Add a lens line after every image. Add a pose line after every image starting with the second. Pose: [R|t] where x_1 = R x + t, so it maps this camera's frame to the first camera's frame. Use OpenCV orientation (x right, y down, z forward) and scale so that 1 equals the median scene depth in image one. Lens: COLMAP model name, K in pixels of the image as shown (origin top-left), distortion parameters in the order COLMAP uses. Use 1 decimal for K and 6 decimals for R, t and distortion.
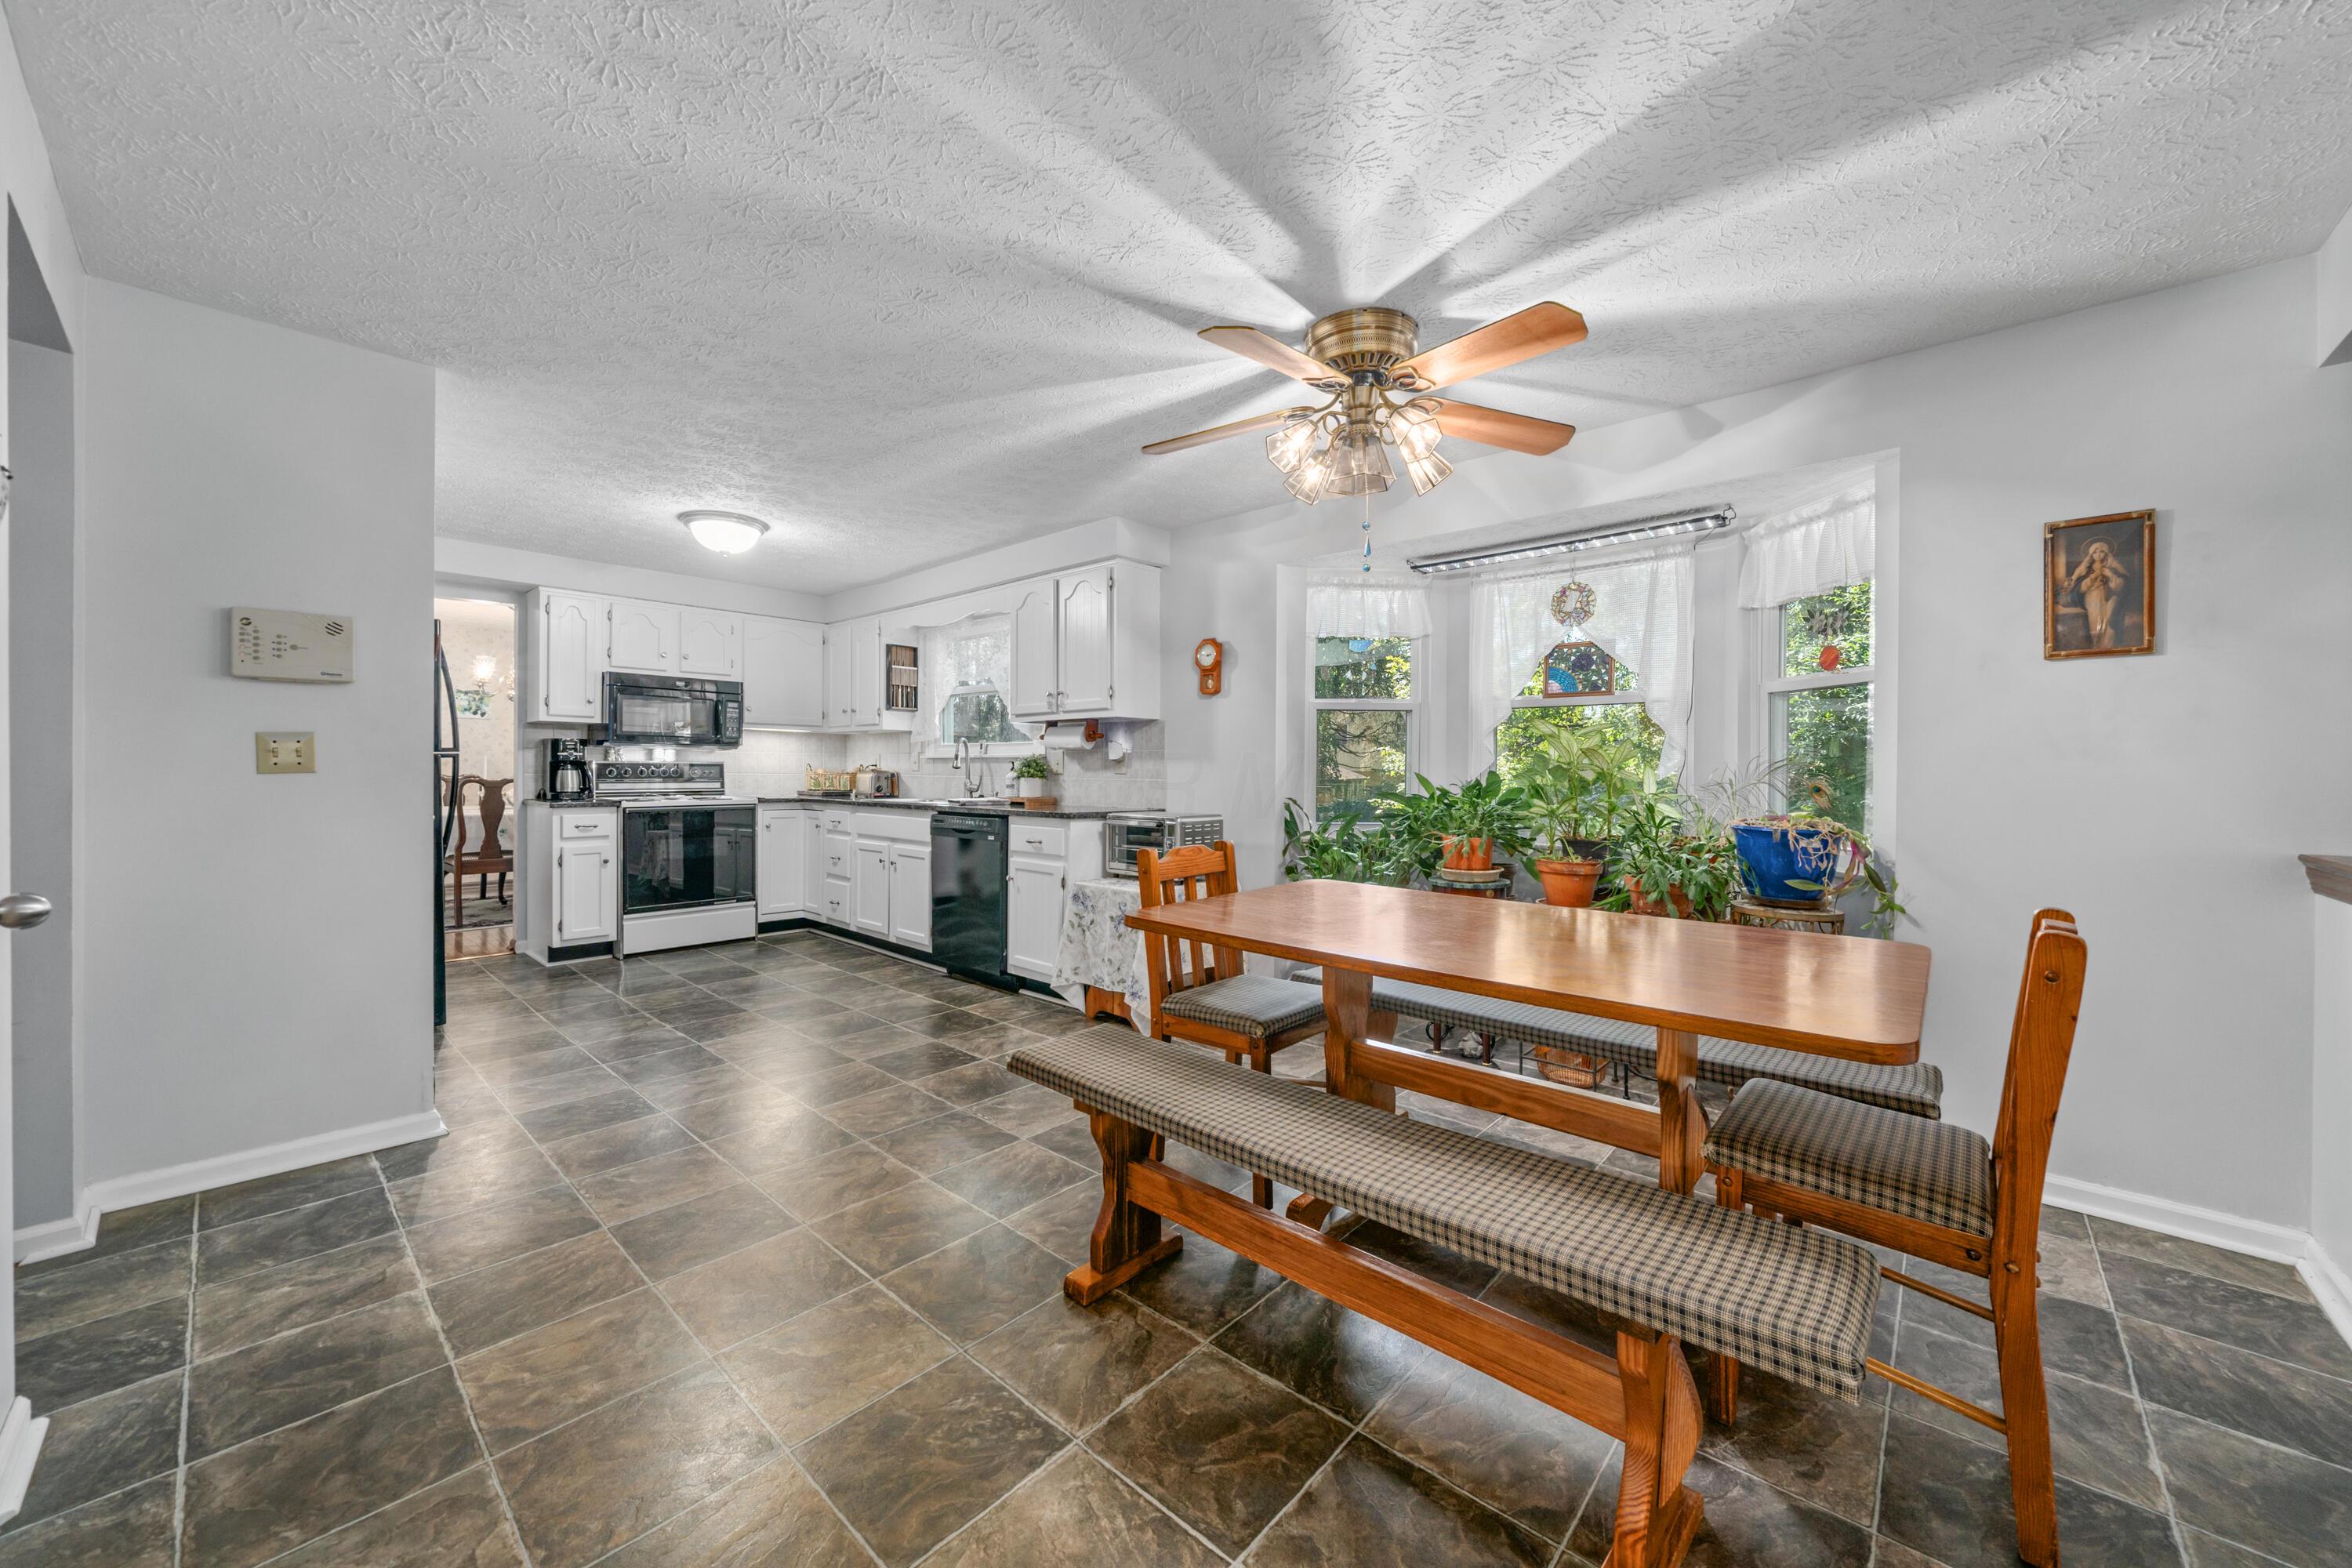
lens RADIAL K [[864.3, 0, 1183.1], [0, 864.3, 773.8], [0, 0, 1]] dist [-0.001573, -0.000116]
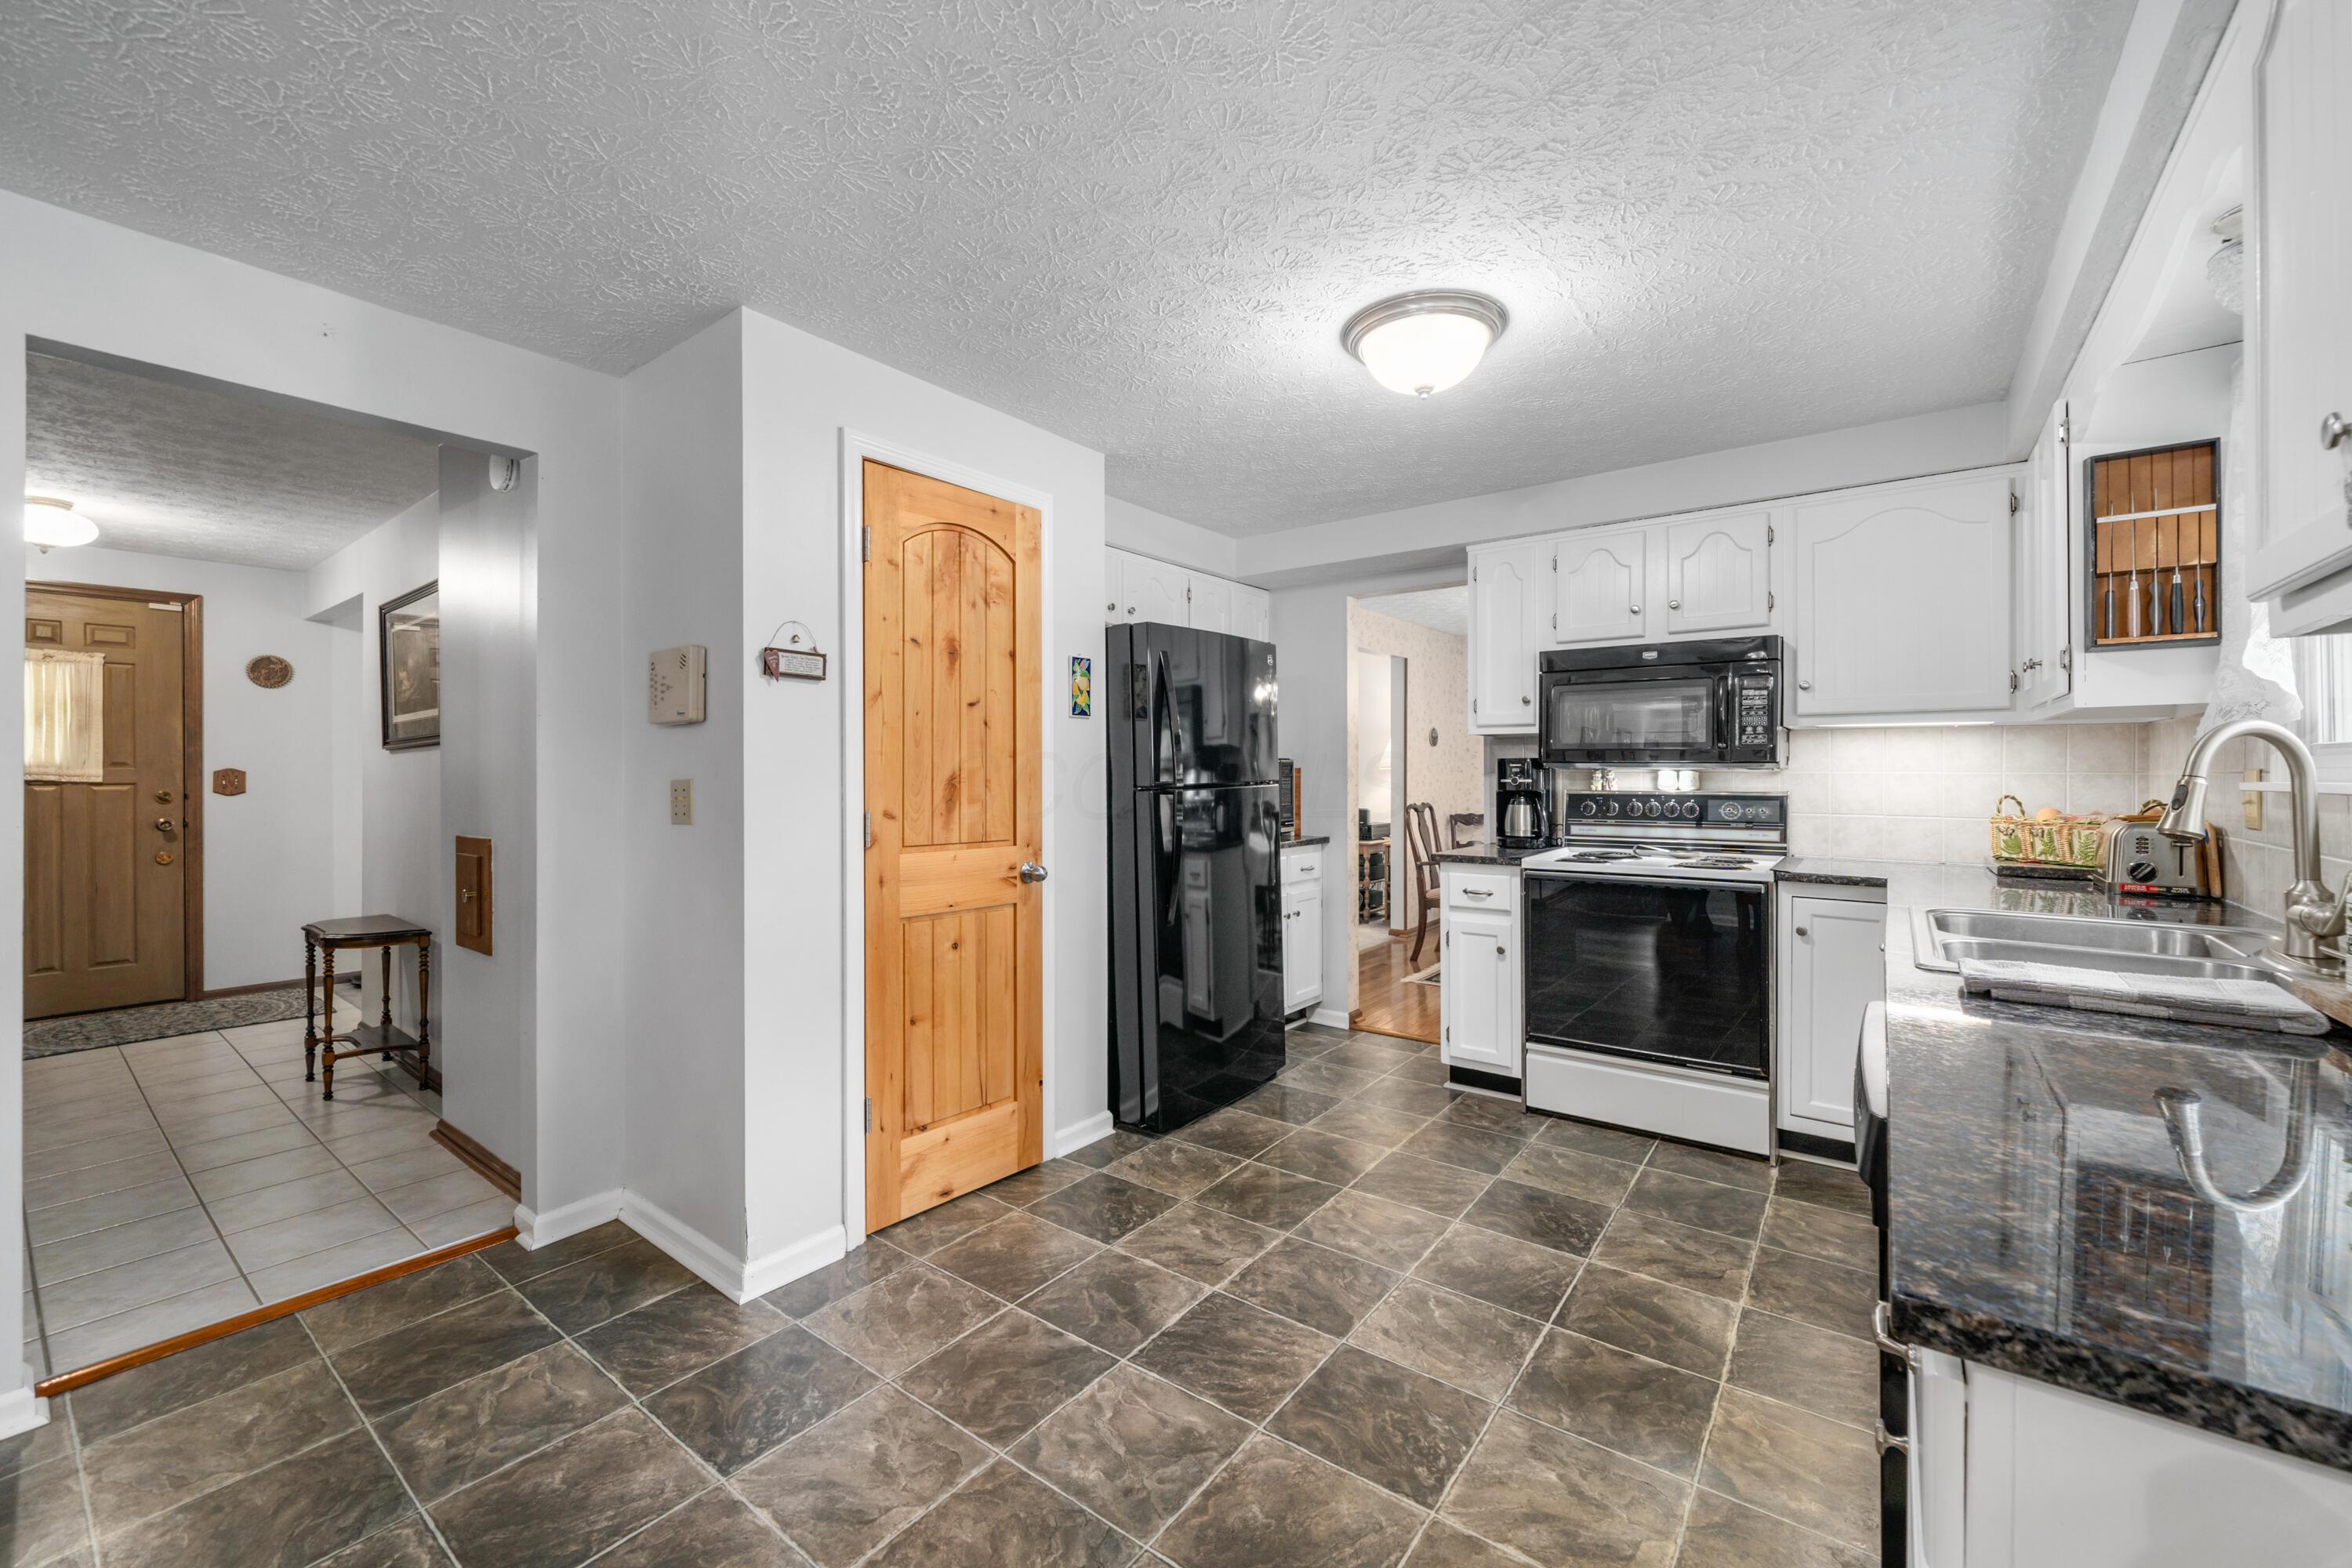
lens RADIAL K [[935.6, 0, 1174.9], [0, 935.6, 772.7], [0, 0, 1]] dist [-0.004435, 0.000421]
pose [[0.081533, -0.006404, -0.996650, -0.001845], [-0.002177, 0.999976, -0.006604, -0.024008], [0.996668, 0.002708, 0.081517, 0.671918]]
